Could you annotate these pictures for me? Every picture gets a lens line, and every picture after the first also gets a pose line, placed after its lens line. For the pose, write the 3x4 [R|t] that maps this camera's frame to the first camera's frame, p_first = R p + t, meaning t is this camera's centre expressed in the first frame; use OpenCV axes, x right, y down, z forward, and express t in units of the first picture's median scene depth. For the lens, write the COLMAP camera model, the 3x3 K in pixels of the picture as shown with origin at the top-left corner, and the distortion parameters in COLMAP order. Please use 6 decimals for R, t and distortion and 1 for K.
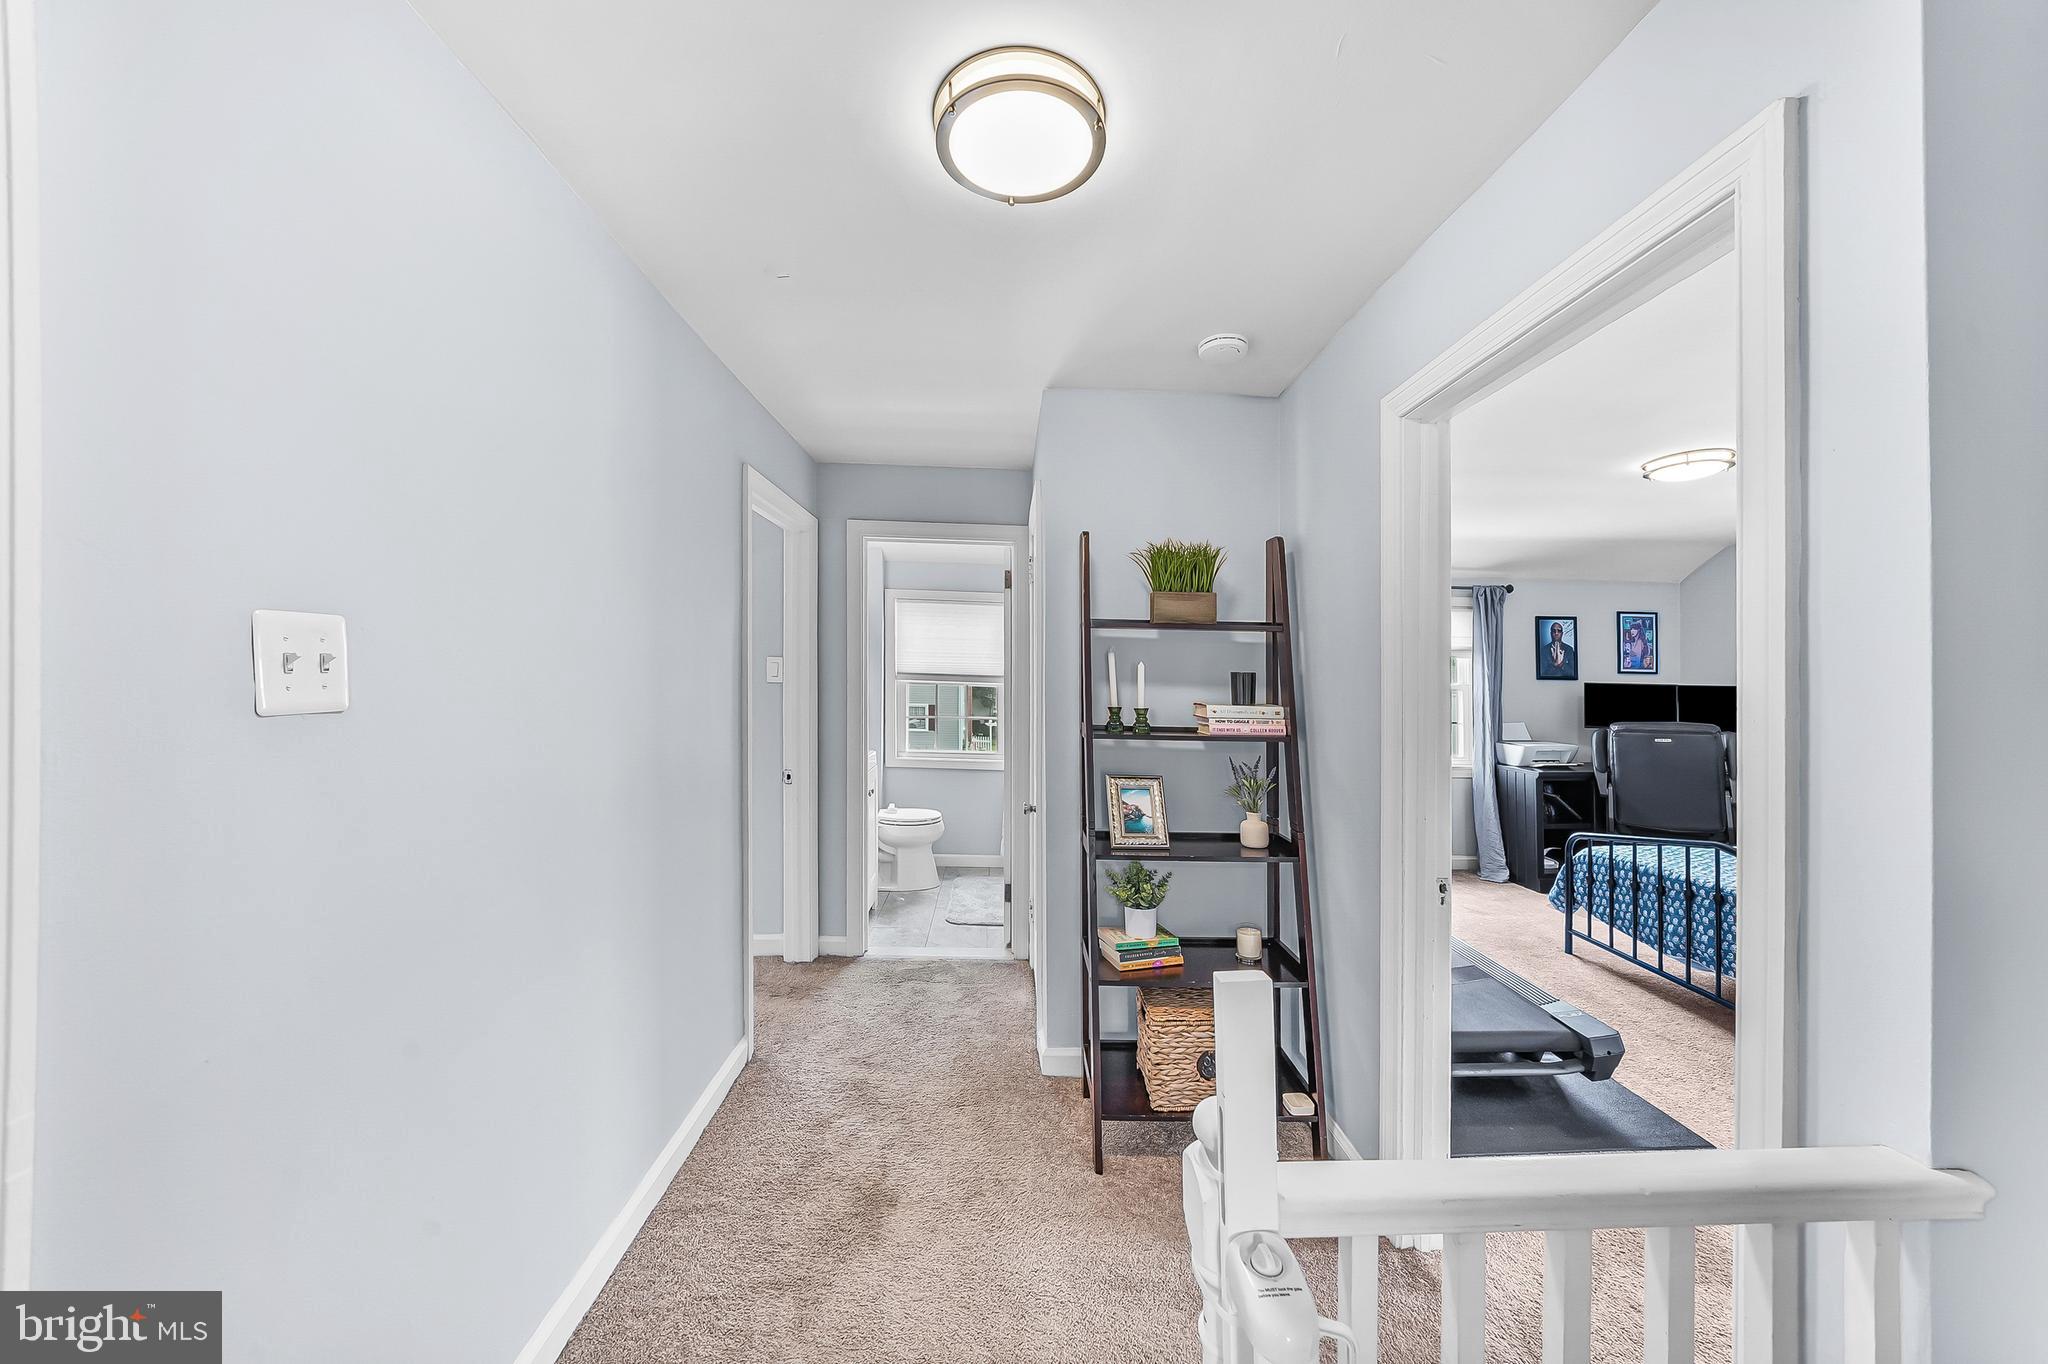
lens RADIAL K [[714.3, 0, 1024.5], [0, 714.3, 665.2], [0, 0, 1]] dist [-0.011648, 0.000045]
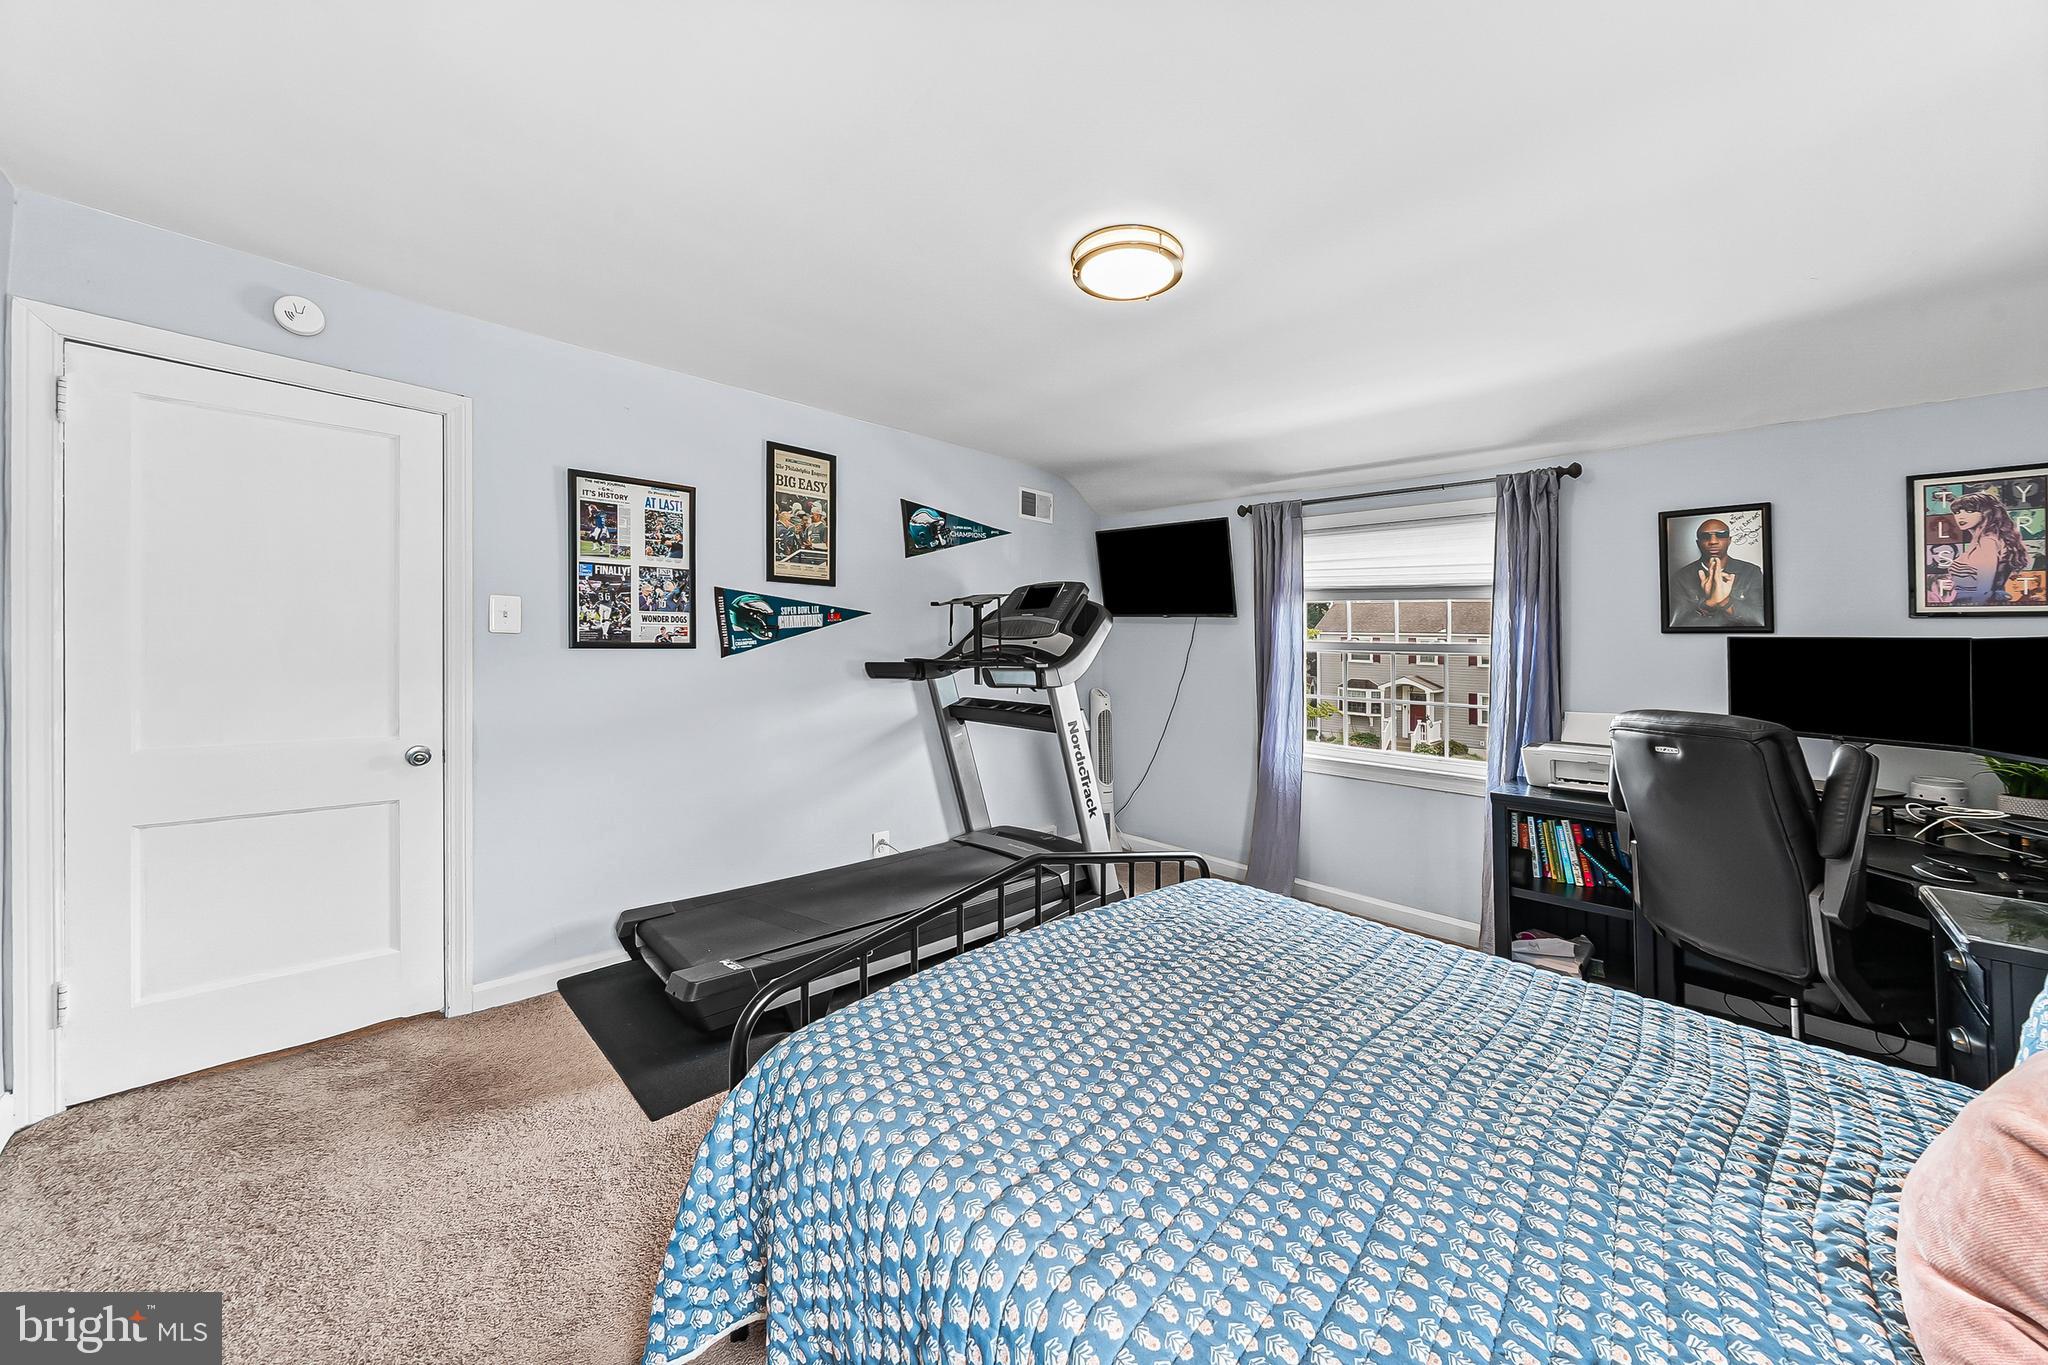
lens RADIAL K [[715.1, 0, 1031.6], [0, 715.1, 657.3], [0, 0, 1]] dist [-0.013042, 0.000048]
pose [[0.685665, 0.008587, -0.727867, 0.900471], [-0.000796, 0.999939, 0.011047, 0.037197], [0.727917, -0.006995, 0.685630, 0.349343]]
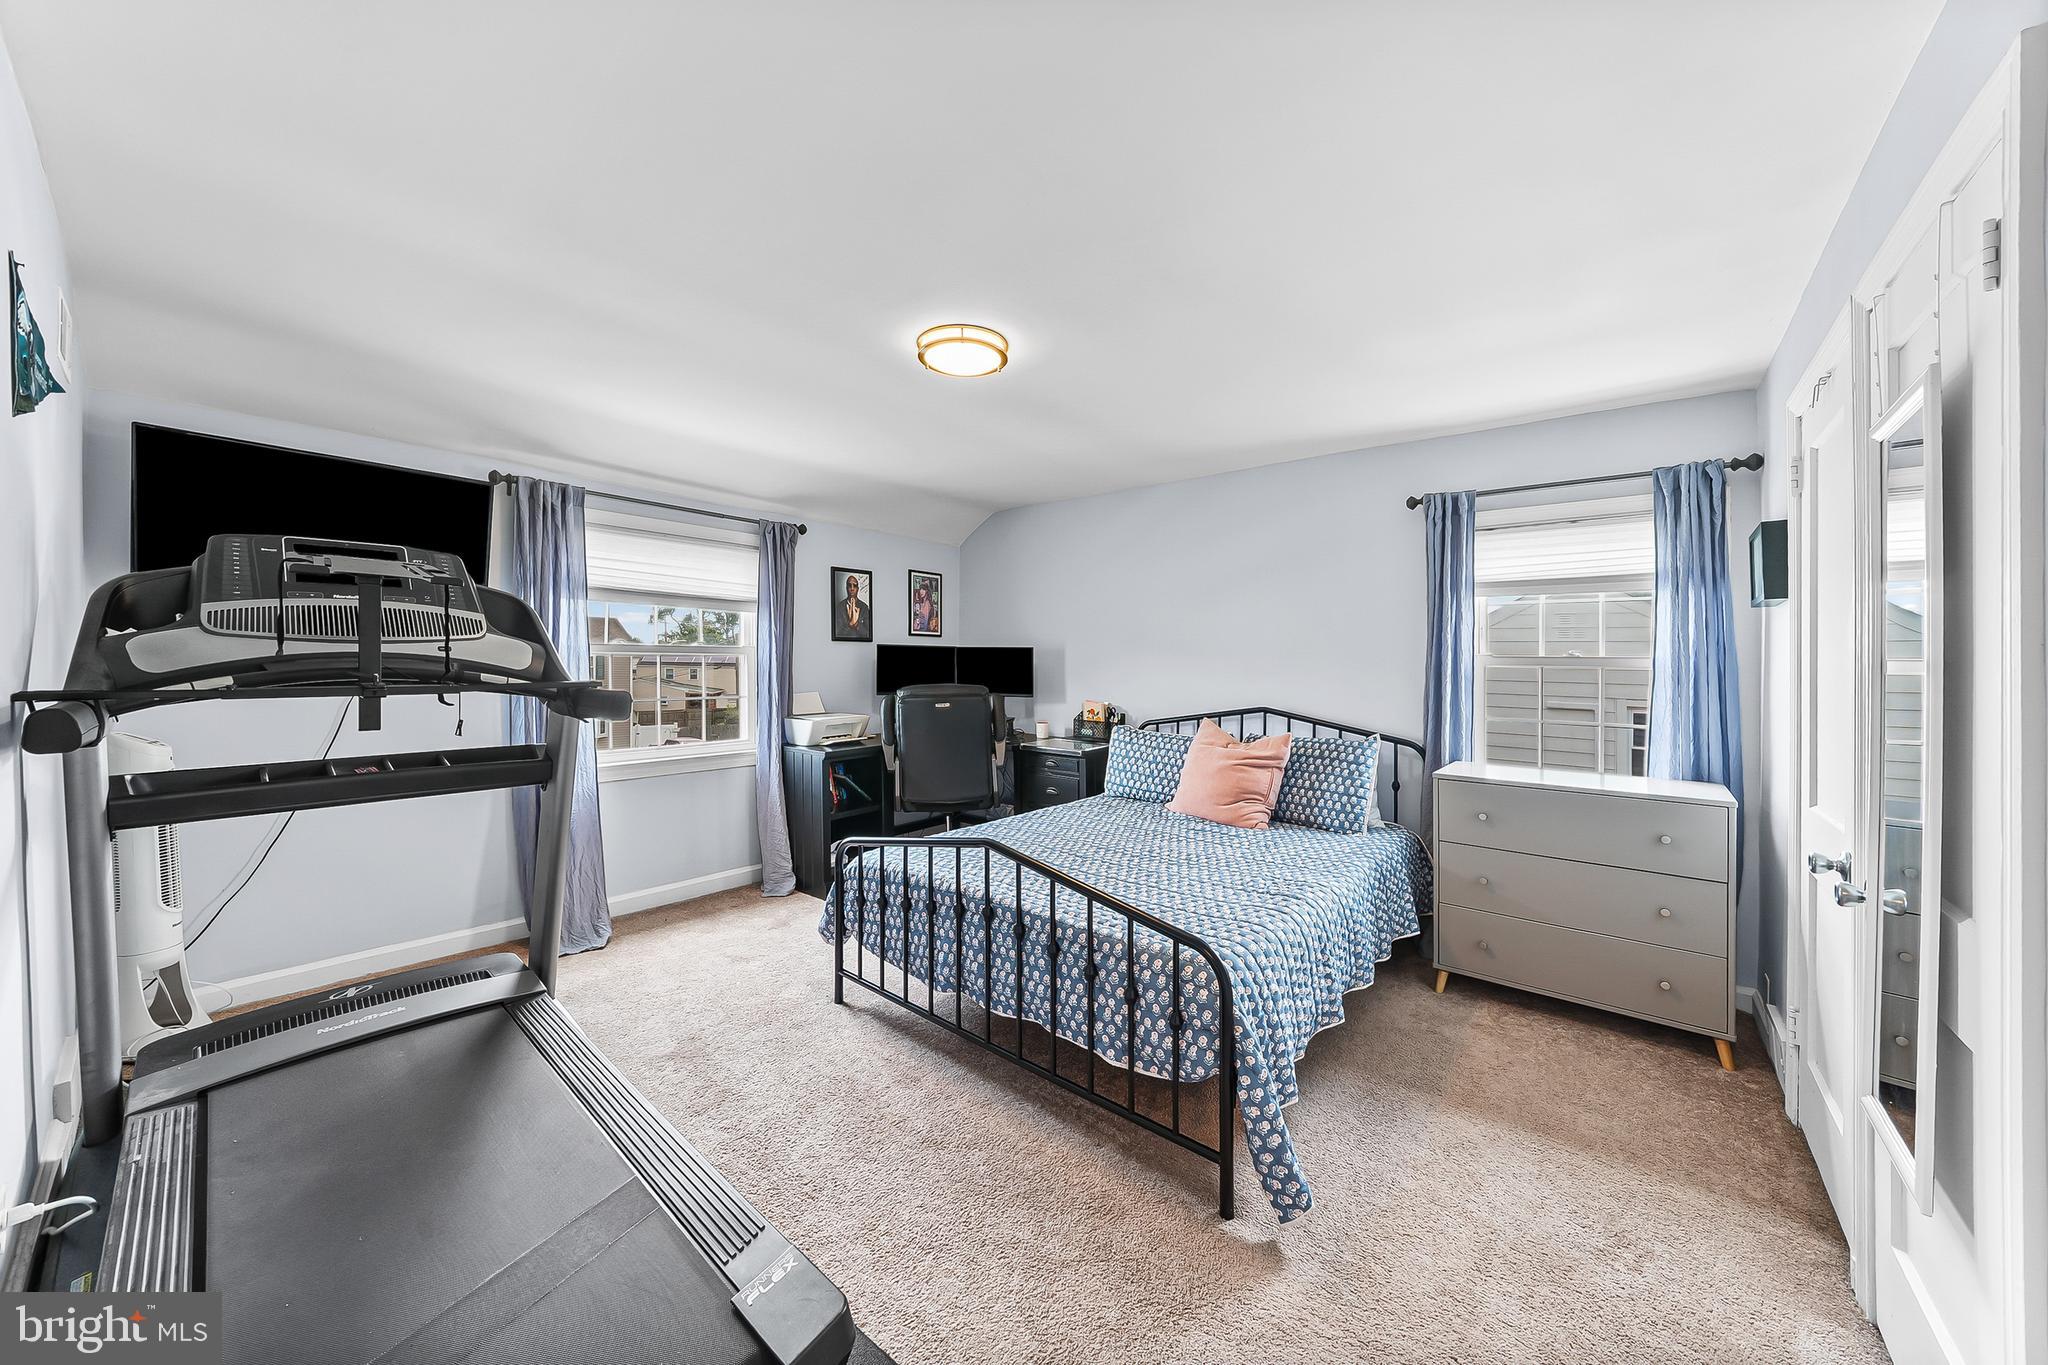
lens RADIAL K [[715.1, 0, 1031.6], [0, 715.1, 657.3], [0, 0, 1]] dist [-0.013042, 0.000048]
pose [[0.666291, -0.006682, 0.745661, 0.276136], [-0.009116, 0.999812, 0.017105, 0.026449], [-0.745636, -0.018194, 0.666105, 0.284872]]
